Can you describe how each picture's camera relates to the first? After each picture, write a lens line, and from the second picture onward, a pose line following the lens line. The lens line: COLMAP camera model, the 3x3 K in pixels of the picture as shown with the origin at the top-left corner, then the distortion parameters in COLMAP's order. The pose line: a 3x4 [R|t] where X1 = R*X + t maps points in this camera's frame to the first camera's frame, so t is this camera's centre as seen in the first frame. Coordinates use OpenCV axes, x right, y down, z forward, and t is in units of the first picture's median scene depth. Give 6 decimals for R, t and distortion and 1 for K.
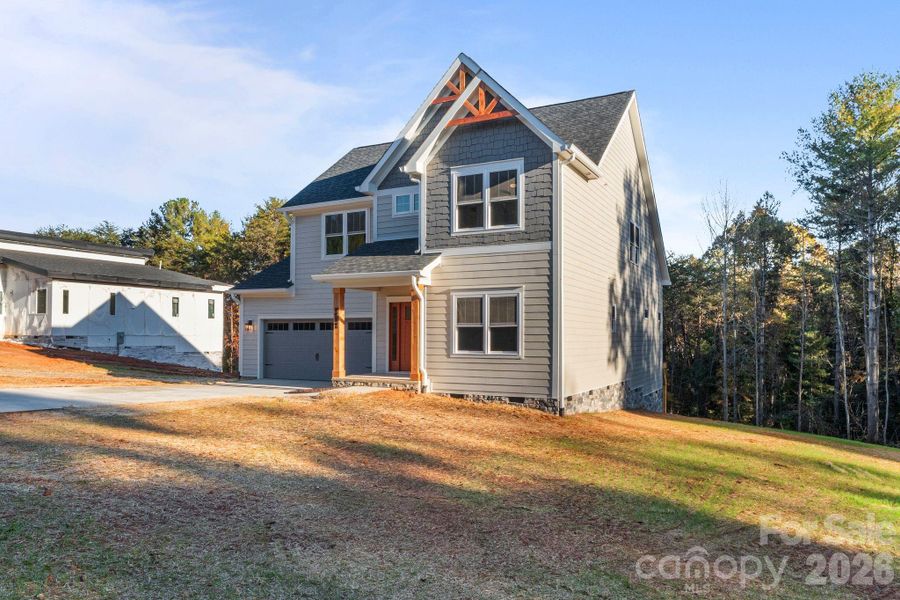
lens RADIAL K [[633.7, 0, 448.7], [0, 633.7, 325.7], [0, 0, 1]] dist [-0.002684, -0.002179]
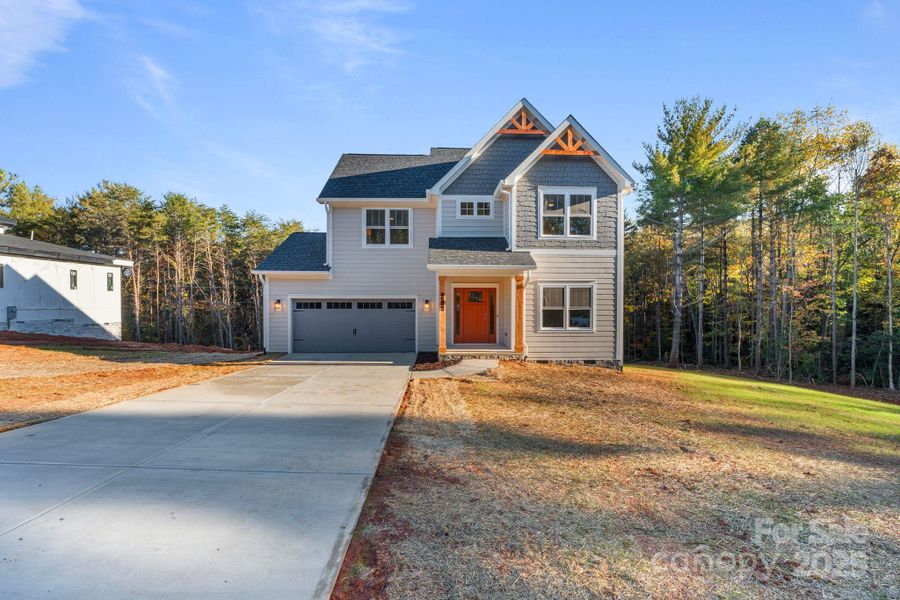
lens RADIAL K [[400.8, 0, 451.6], [0, 400.8, 305.4], [0, 0, 1]] dist [-0.002914, -0.000088]
pose [[0.863555, -0.007989, 0.504192, -0.527771], [-0.007666, 0.999551, 0.028967, -0.026910], [-0.504197, -0.028880, 0.863106, 0.351816]]
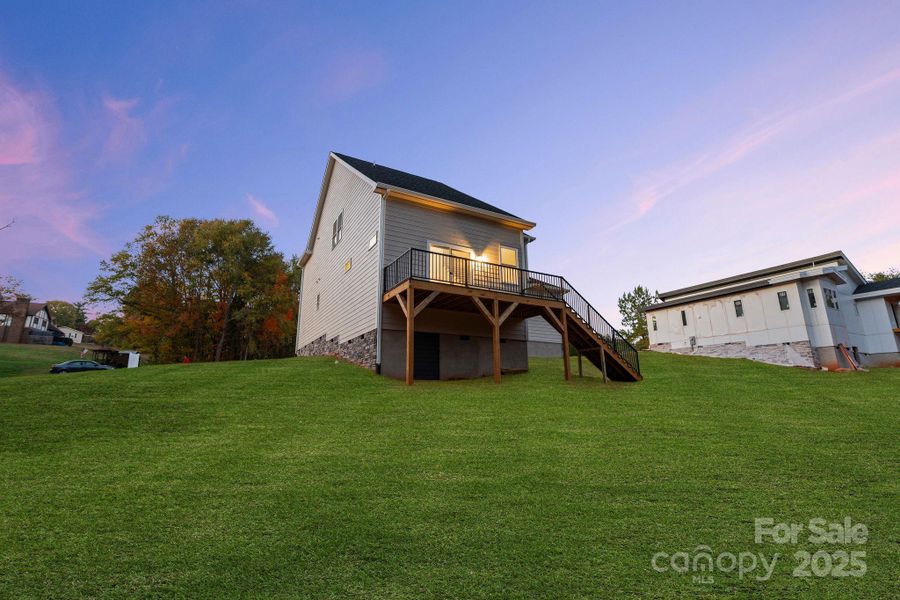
lens RADIAL K [[400.8, 0, 451.6], [0, 400.8, 305.4], [0, 0, 1]] dist [-0.002914, -0.000088]
pose [[-0.531513, -0.185629, -0.826460, 1.057738], [0.020398, 0.972604, -0.231572, 0.284110], [0.846804, -0.139942, -0.513165, 2.087490]]
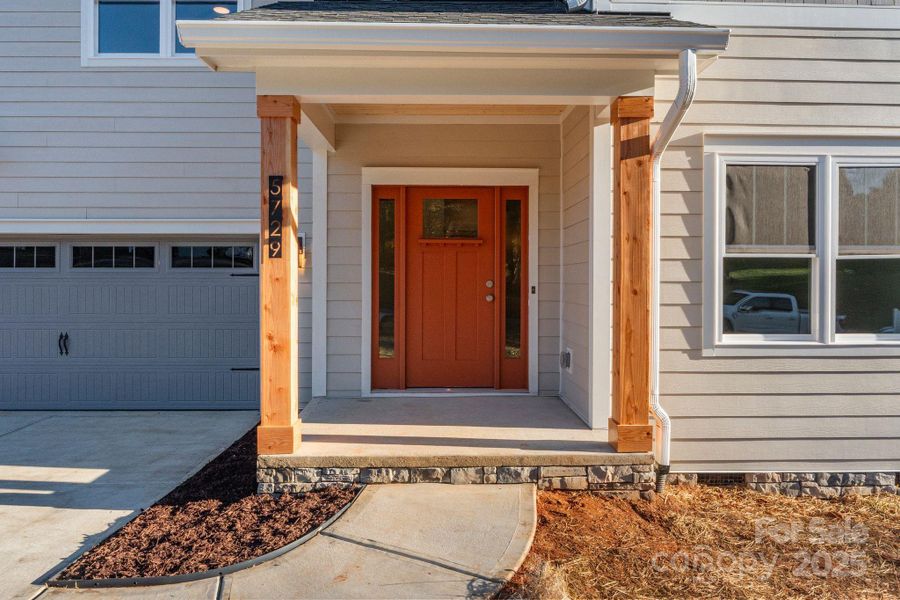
lens RADIAL K [[609.6, 0, 450.5], [0, 609.6, 284.5], [0, 0, 1]] dist [-0.002512, -0.000450]
pose [[0.872175, -0.003606, 0.489180, -0.231447], [-0.008301, 0.999720, 0.022171, 0.008792], [-0.489123, -0.023398, 0.871901, 0.748411]]
